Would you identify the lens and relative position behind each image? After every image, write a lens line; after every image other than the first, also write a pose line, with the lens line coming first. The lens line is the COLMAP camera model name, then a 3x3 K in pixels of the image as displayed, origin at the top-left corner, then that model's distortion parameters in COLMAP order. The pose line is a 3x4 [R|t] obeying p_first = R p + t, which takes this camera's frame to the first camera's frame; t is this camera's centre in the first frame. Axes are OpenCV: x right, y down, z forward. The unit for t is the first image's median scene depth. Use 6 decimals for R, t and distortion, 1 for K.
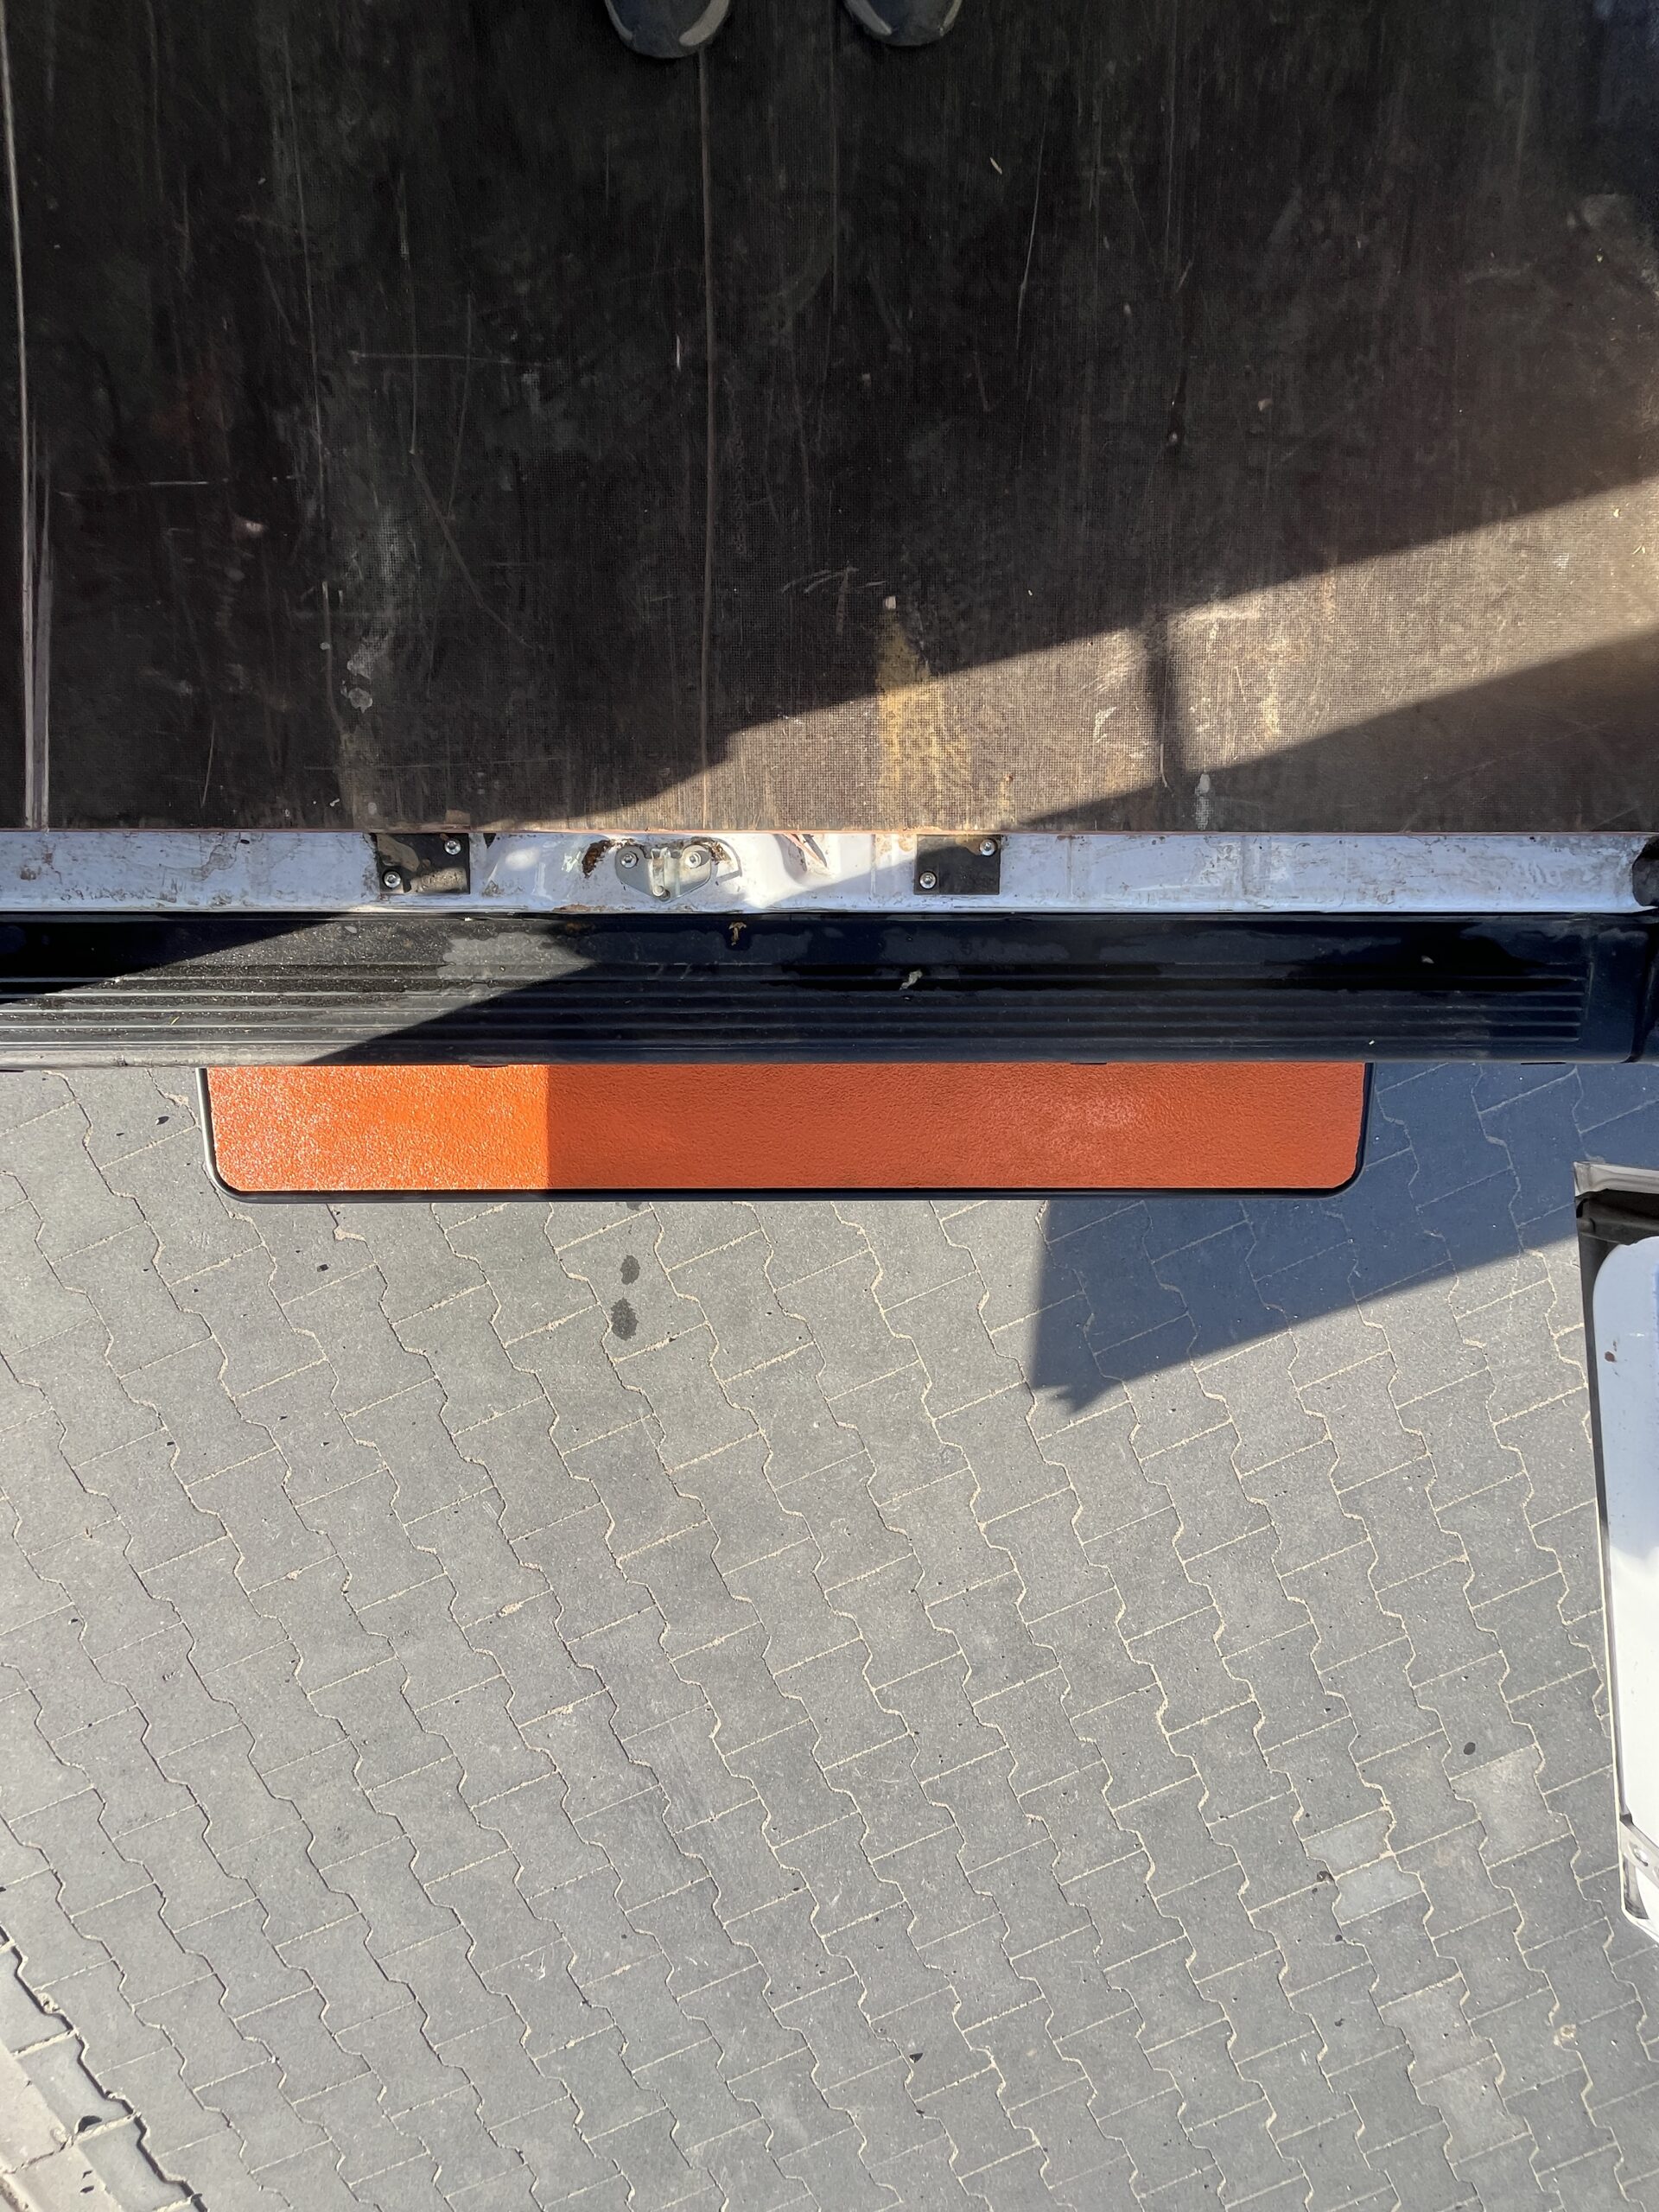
lens RADIAL K [[900.1, 0, 830.0], [0, 900.1, 1103.5], [0, 0, 1]] dist [-0.000296, -0.000494]
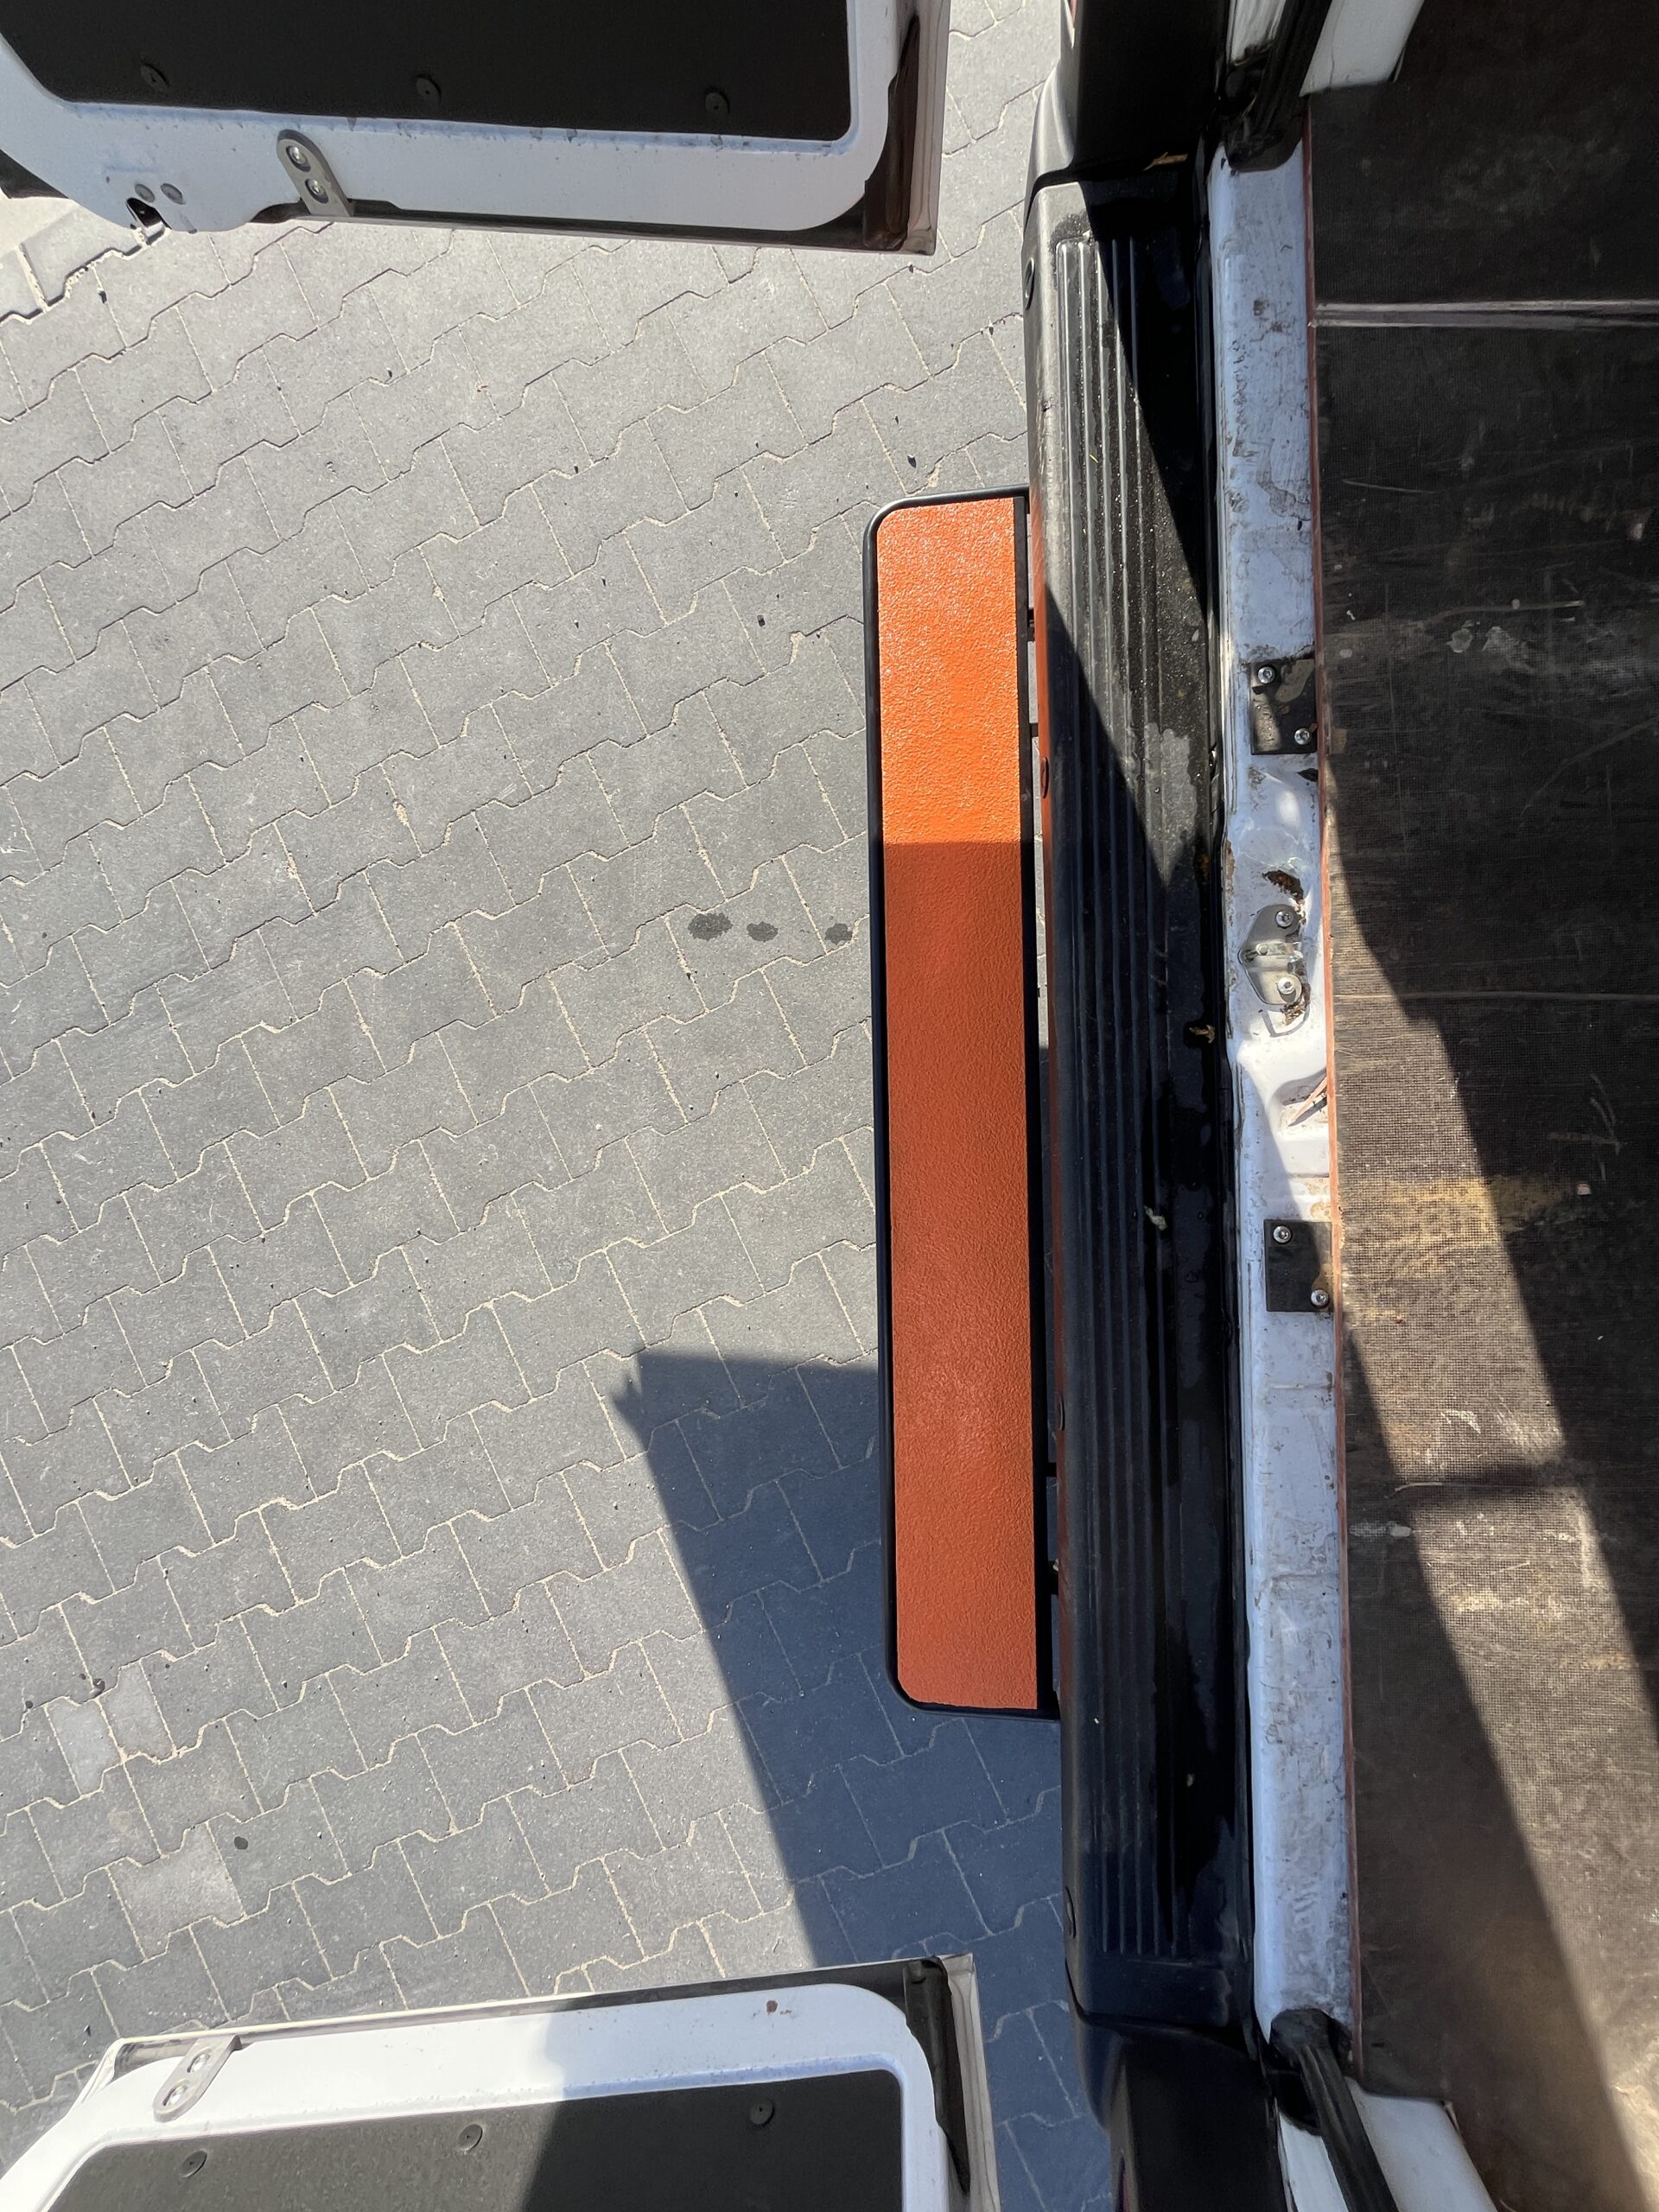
lens RADIAL K [[900.1, 0, 830.0], [0, 900.1, 1103.5], [0, 0, 1]] dist [-0.000296, -0.000494]
pose [[0.017871, 0.999136, -0.037531, -0.001164], [-0.999486, 0.016852, -0.027285, 0.245272], [-0.026629, 0.038000, 0.998923, 0.068677]]
